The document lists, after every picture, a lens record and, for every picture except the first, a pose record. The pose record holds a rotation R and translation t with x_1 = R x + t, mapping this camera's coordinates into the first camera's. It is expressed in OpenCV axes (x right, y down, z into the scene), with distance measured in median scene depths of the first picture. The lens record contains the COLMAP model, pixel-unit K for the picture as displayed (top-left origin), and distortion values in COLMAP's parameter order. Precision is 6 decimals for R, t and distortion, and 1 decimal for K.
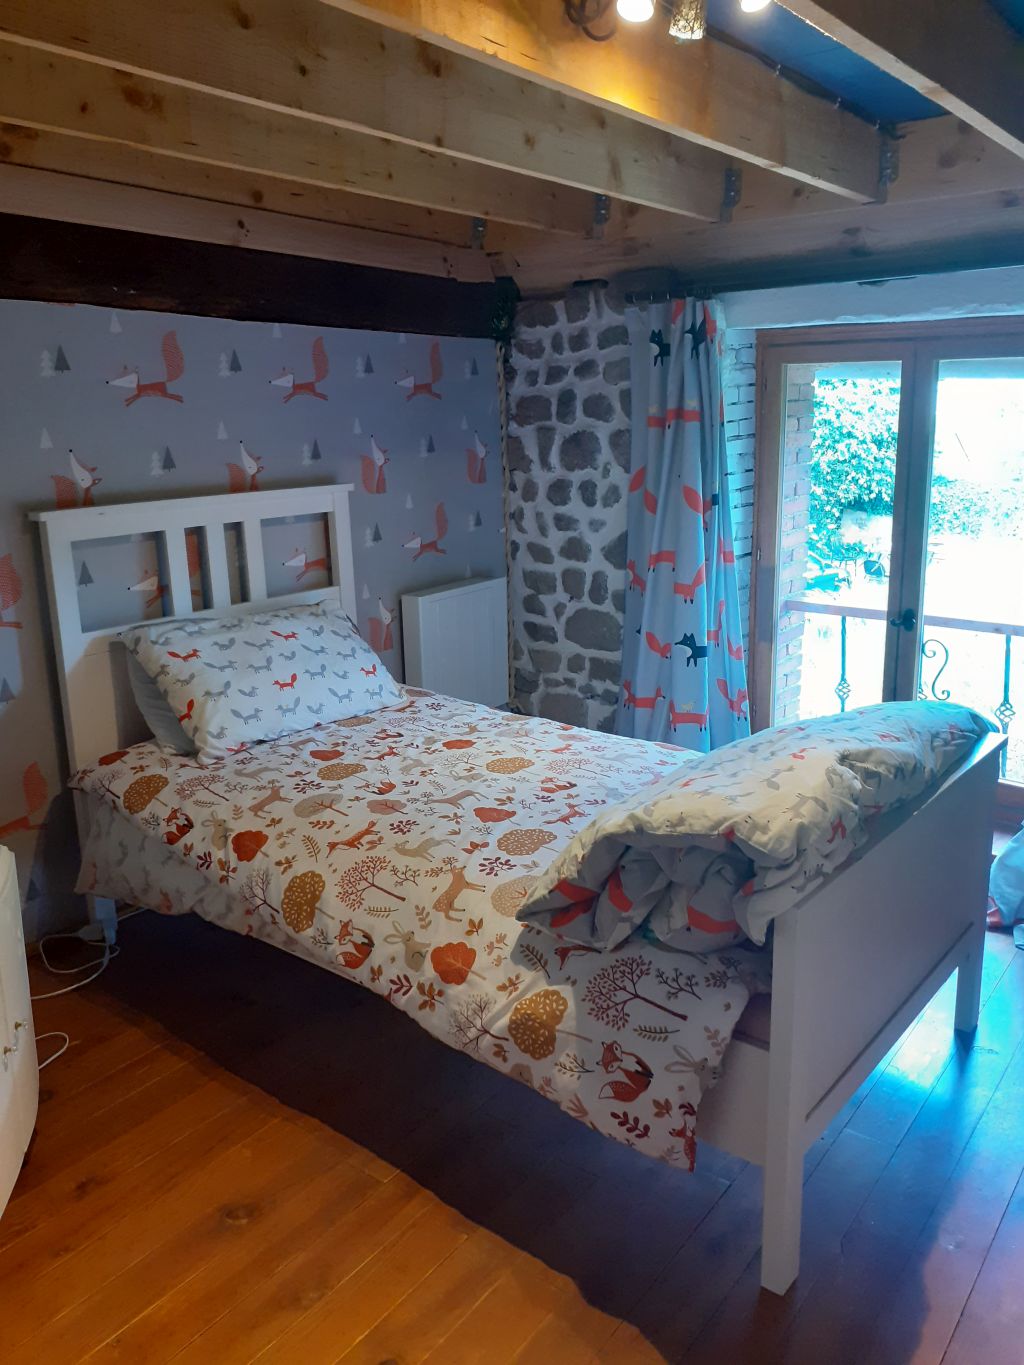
lens RADIAL K [[1083.6, 0, 510.4], [0, 1083.6, 681.1], [0, 0, 1]] dist [0.085768, -0.199544]
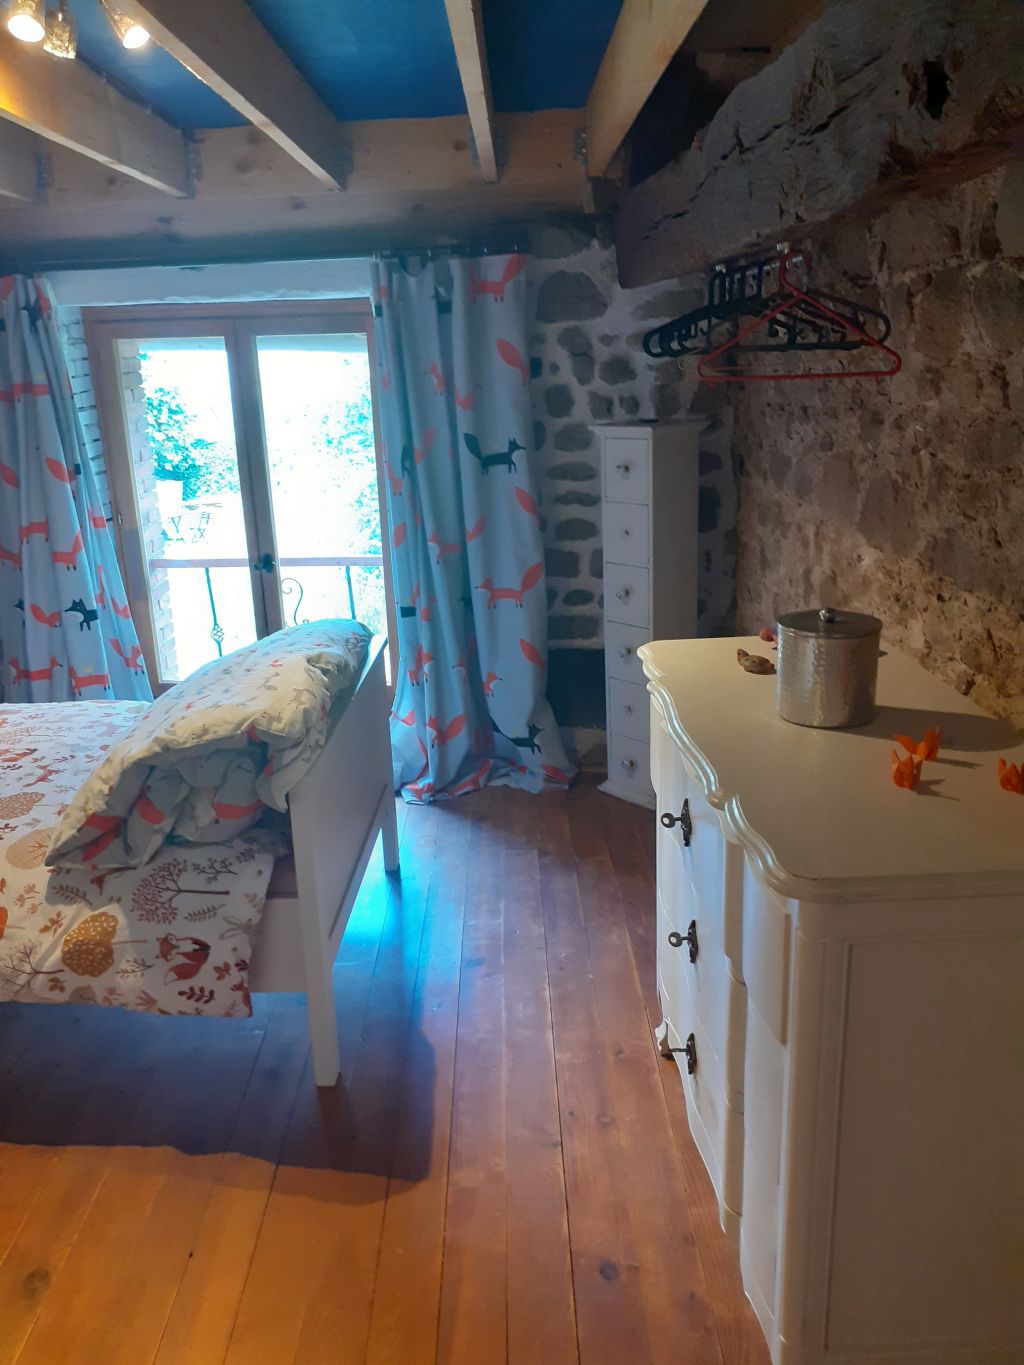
lens RADIAL K [[1083.6, 0, 510.4], [0, 1083.6, 681.1], [0, 0, 1]] dist [0.085768, -0.199544]
pose [[0.799178, -0.182069, 0.572857, -0.216603], [0.163177, 0.982949, 0.084763, 0.021457], [-0.578521, 0.025737, 0.815261, -0.163902]]
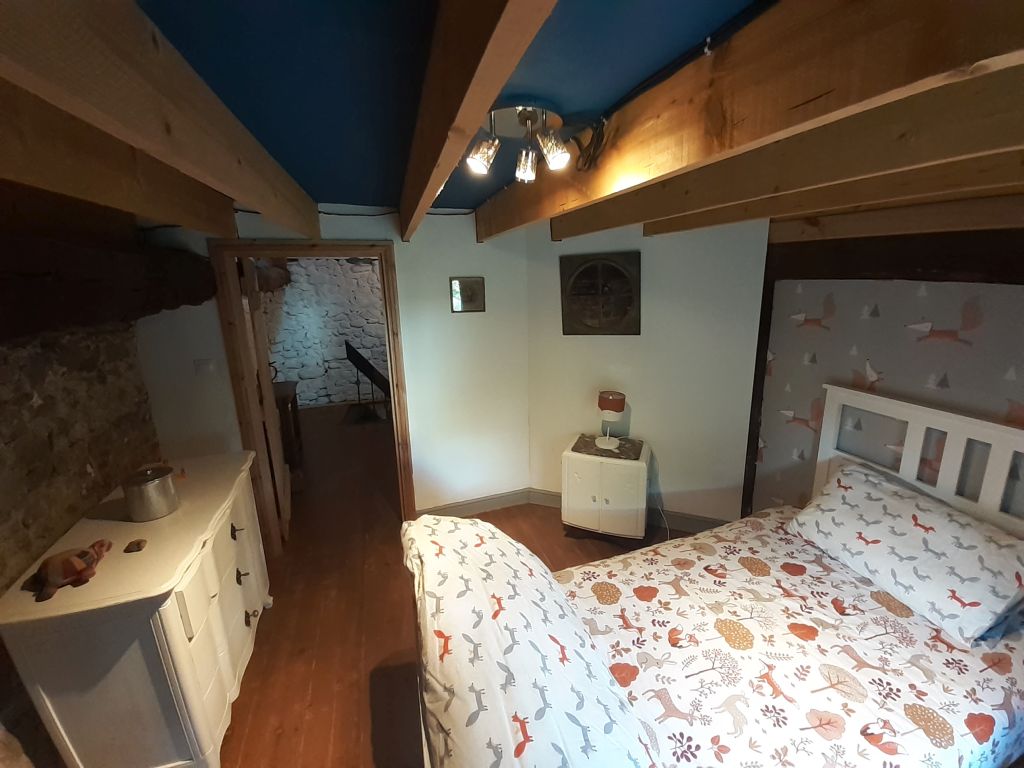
lens RADIAL K [[404.6, 0, 535.6], [0, 404.6, 362.6], [0, 0, 1]] dist [0.000385, -0.000390]
pose [[-0.537203, 0.194501, -0.820720, 0.657887], [-0.179312, 0.924469, 0.336458, -0.492249], [0.824172, 0.327912, -0.461752, 1.266862]]
